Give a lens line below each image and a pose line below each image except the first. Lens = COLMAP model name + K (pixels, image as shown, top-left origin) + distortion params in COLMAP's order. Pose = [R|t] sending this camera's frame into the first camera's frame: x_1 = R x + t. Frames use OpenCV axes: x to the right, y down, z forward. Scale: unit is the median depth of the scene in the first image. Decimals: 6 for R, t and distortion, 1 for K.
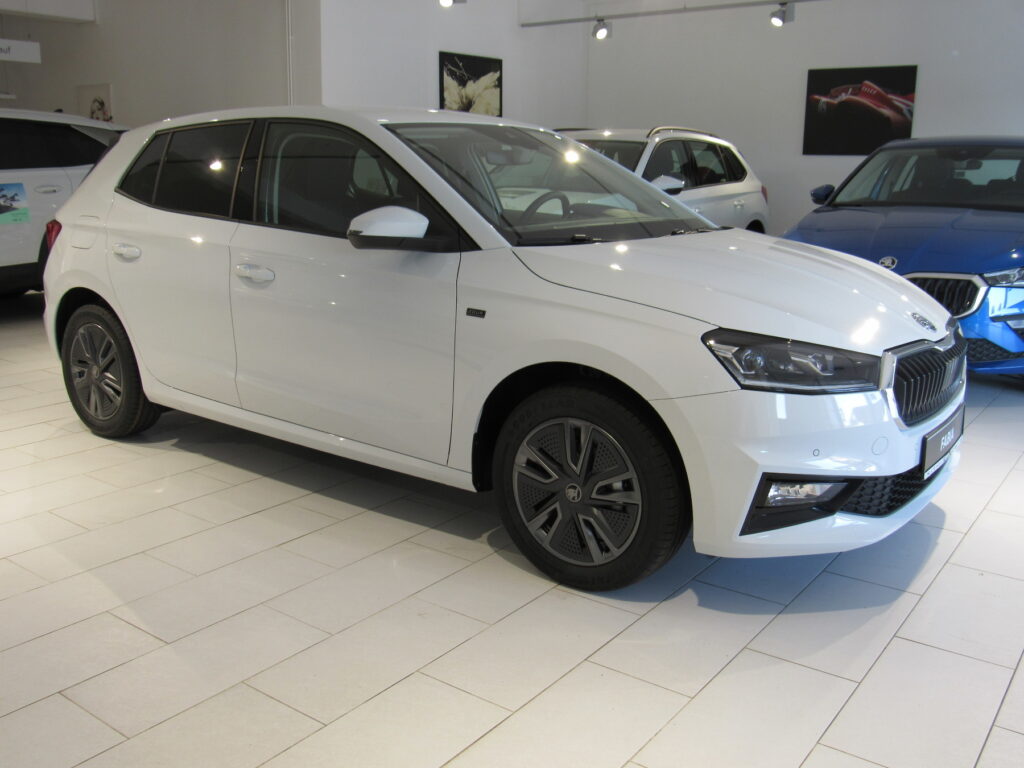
lens RADIAL K [[938.6, 0, 512.0], [0, 938.6, 384.0], [0, 0, 1]] dist [-0.046482, 0.004218]
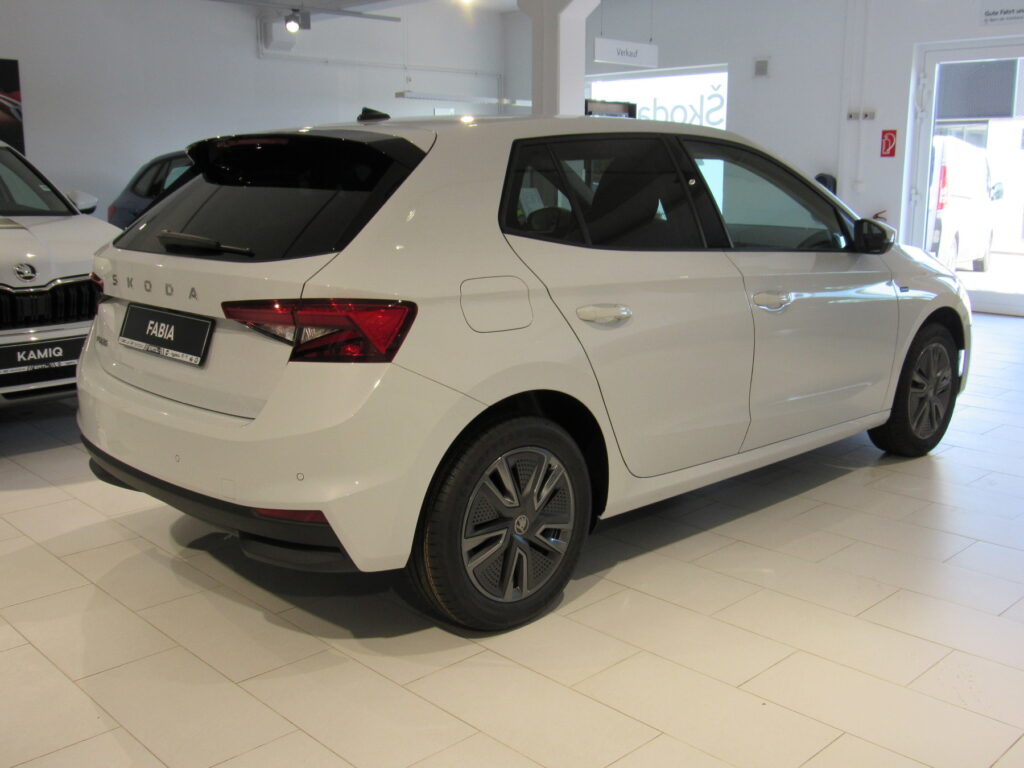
lens RADIAL K [[1034.0, 0, 512.0], [0, 1034.0, 384.0], [0, 0, 1]] dist [-0.038496, -0.007957]
pose [[0.170440, -0.209347, 0.962873, -1.104721], [0.224522, 0.959717, 0.168917, -0.223100], [-0.959448, 0.187396, 0.210577, 0.854332]]
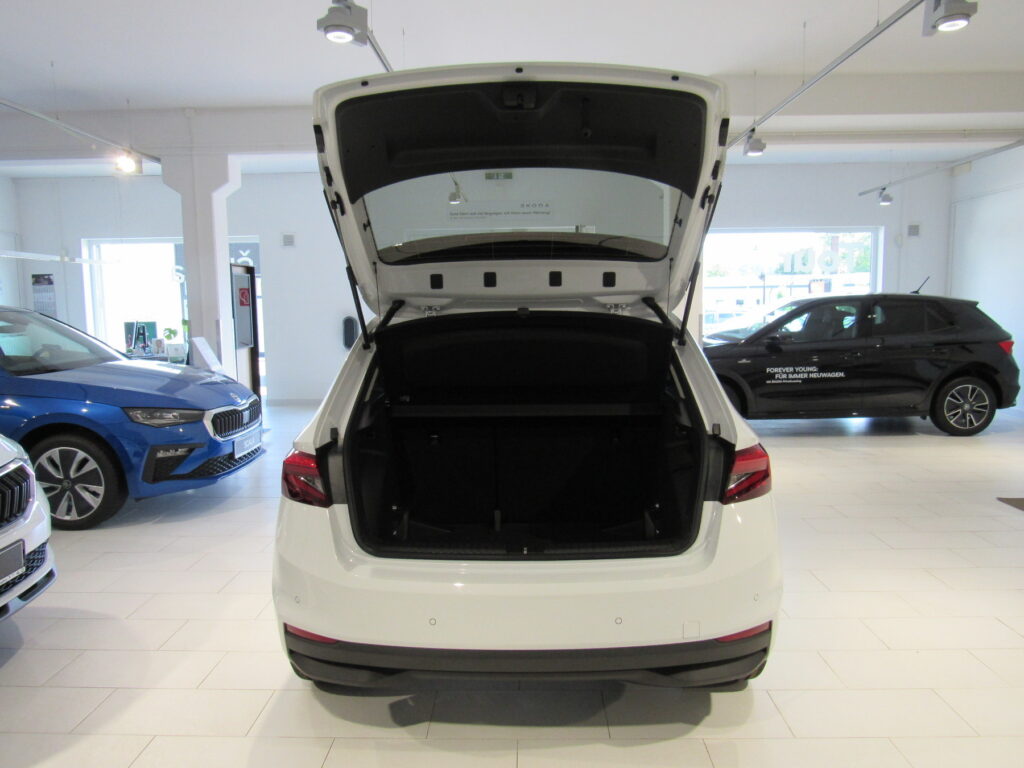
lens RADIAL K [[739.1, 0, 512.0], [0, 739.1, 384.0], [0, 0, 1]] dist [-0.028179, 0.002244]
pose [[-0.574553, -0.092585, 0.813214, -0.862348], [0.191591, 0.950762, 0.243608, -0.401019], [-0.795727, 0.295770, -0.528525, 1.483669]]
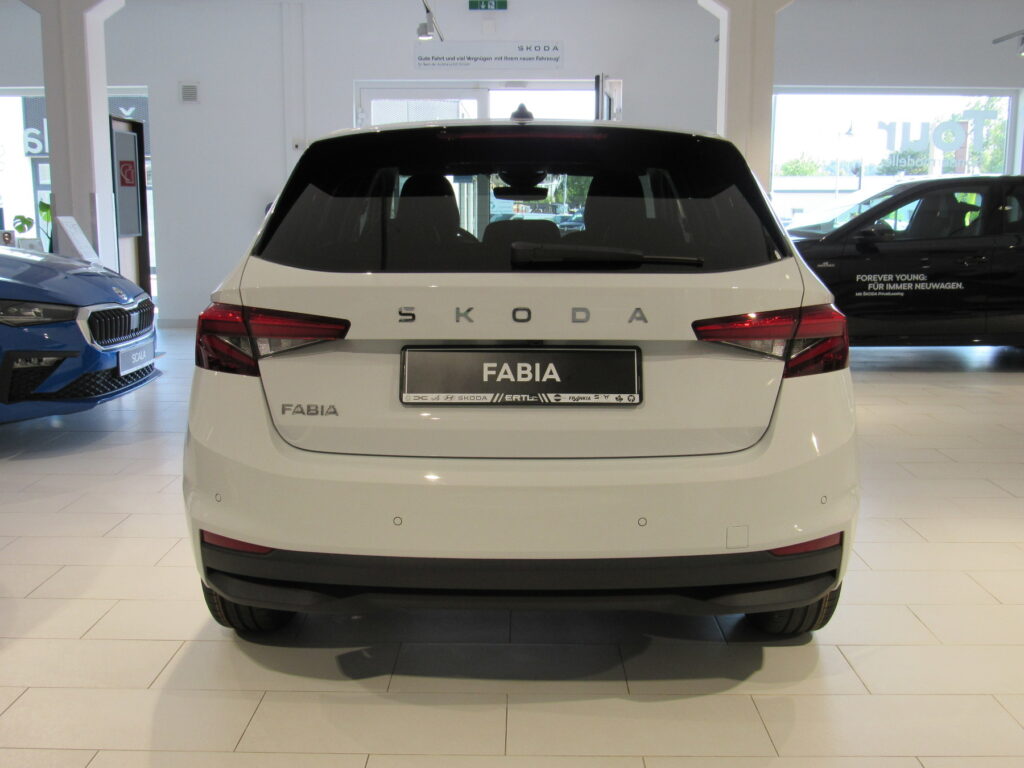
lens RADIAL K [[1046.6, 0, 512.0], [0, 1046.6, 384.0], [0, 0, 1]] dist [-0.041943, -0.000288]
pose [[-0.581602, -0.144318, 0.800569, -0.894672], [0.175268, 0.938792, 0.296565, -0.351751], [-0.794368, 0.312797, -0.520709, 1.521694]]
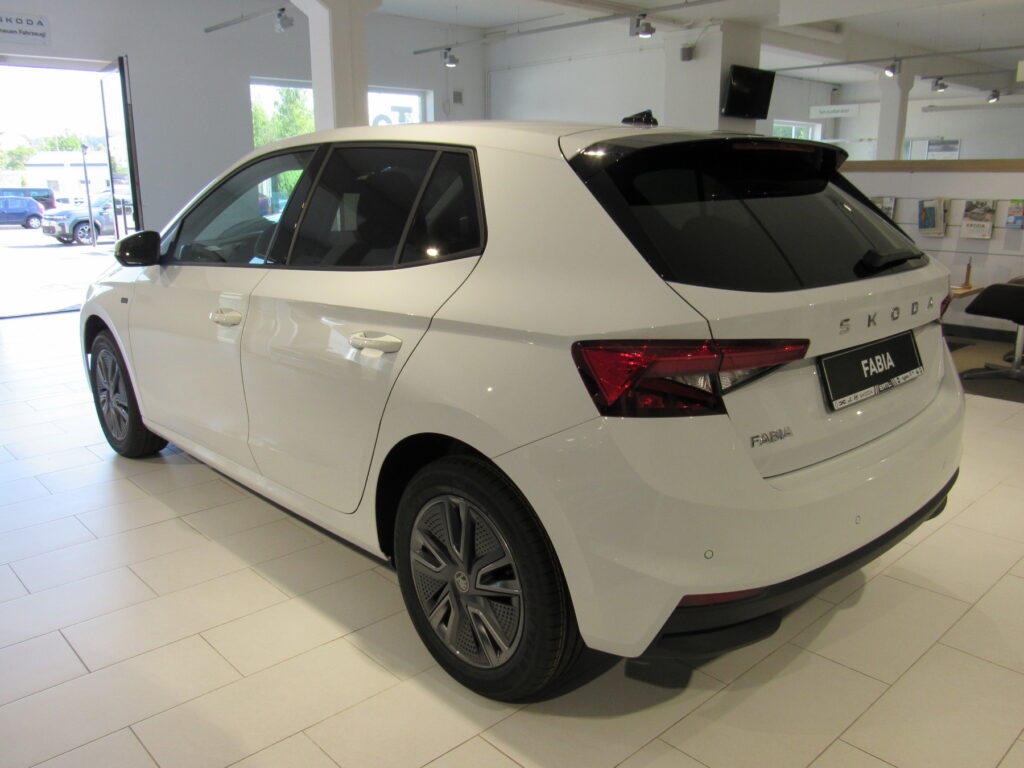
lens RADIAL K [[829.7, 0, 512.0], [0, 829.7, 384.0], [0, 0, 1]] dist [-0.023277, -0.005734]
pose [[-0.983227, -0.048557, 0.175801, -0.326895], [0.036807, 0.891247, 0.452022, -0.414740], [-0.178632, 0.450911, -0.874511, 1.707293]]
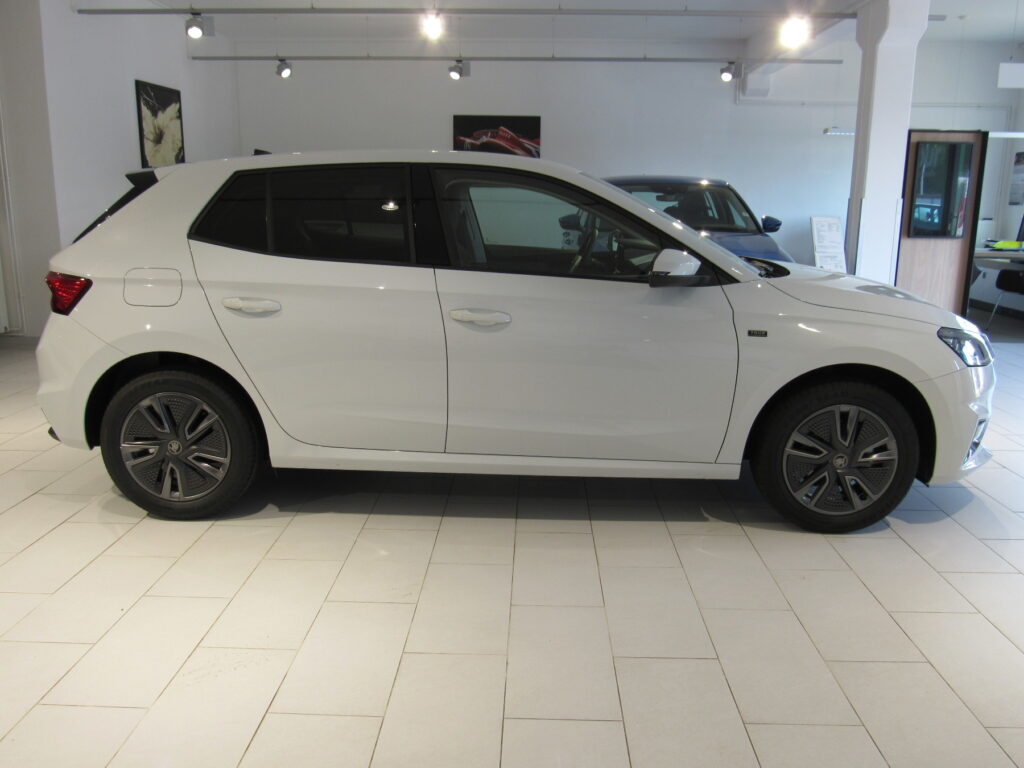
lens RADIAL K [[829.7, 0, 512.0], [0, 829.7, 384.0], [0, 0, 1]] dist [-0.023277, -0.005734]
pose [[0.820127, -0.128077, 0.557663, -0.619885], [0.126424, 0.991100, 0.041698, -0.064871], [-0.558040, 0.036304, 0.829019, 0.186252]]
